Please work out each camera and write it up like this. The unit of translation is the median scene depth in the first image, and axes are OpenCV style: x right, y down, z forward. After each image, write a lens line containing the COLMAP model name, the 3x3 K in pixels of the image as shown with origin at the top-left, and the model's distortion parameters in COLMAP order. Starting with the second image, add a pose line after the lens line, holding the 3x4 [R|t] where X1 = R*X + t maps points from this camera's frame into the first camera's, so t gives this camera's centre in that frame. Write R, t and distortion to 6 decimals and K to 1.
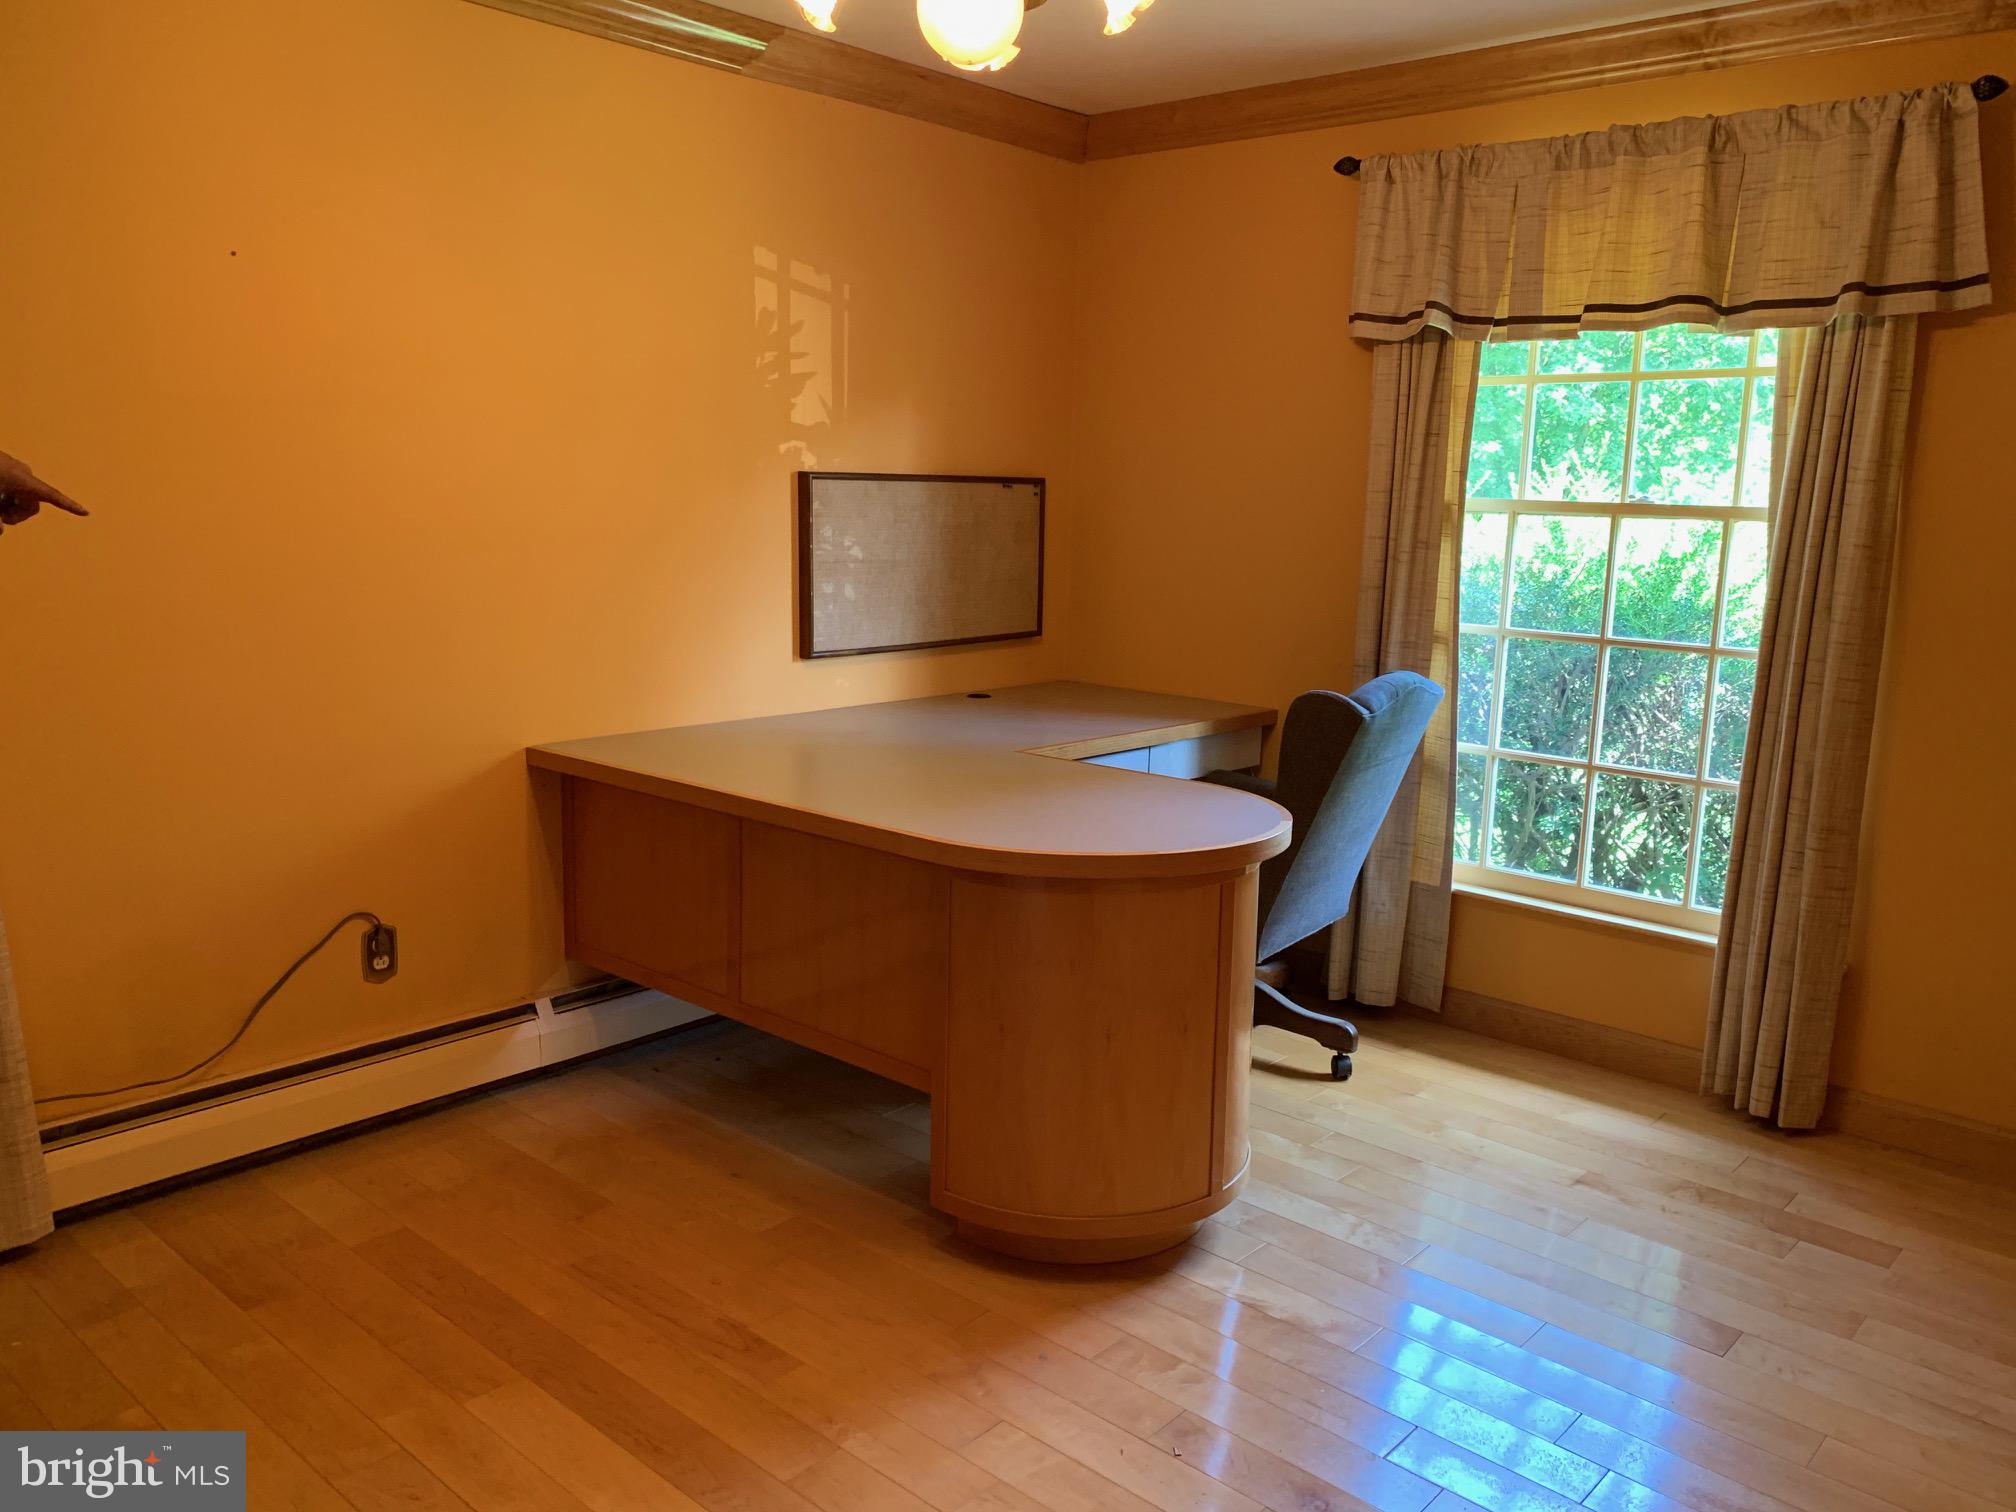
lens RADIAL K [[1529.4, 0, 1010.5], [0, 1529.4, 755.6], [0, 0, 1]] dist [0.024633, -0.030627]
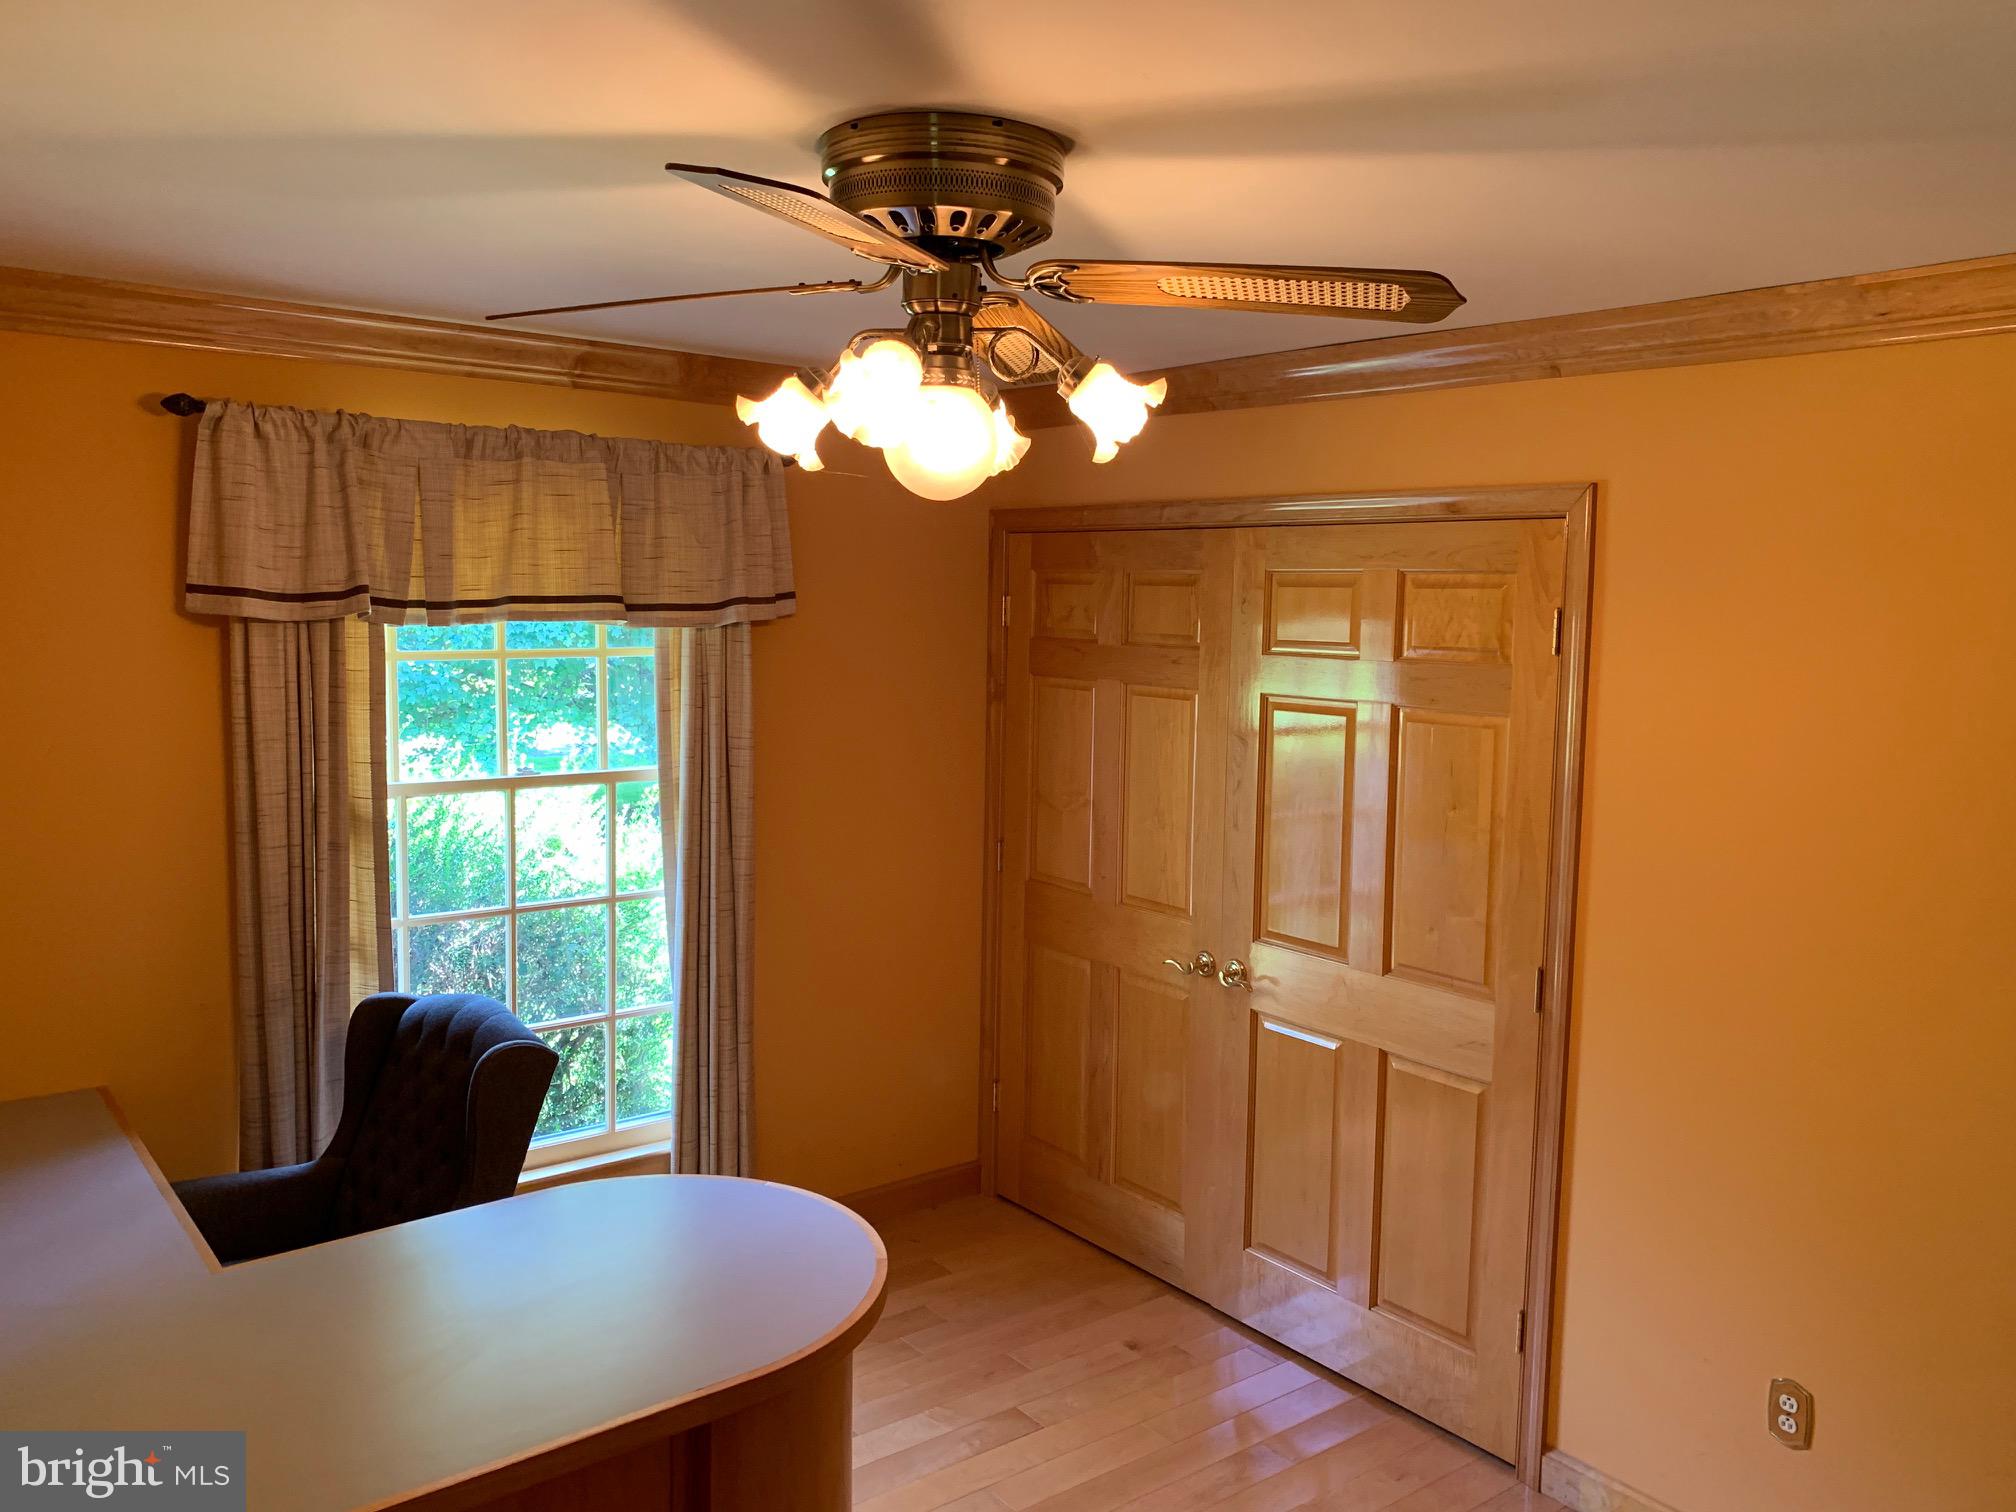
lens RADIAL K [[1529.4, 0, 1009.8], [0, 1529.4, 755.0], [0, 0, 1]] dist [0.024633, -0.030627]
pose [[0.171093, -0.125645, 0.977211, -0.561893], [0.163317, 0.981731, 0.097632, -0.231997], [-0.971625, 0.142891, 0.188488, 0.498147]]
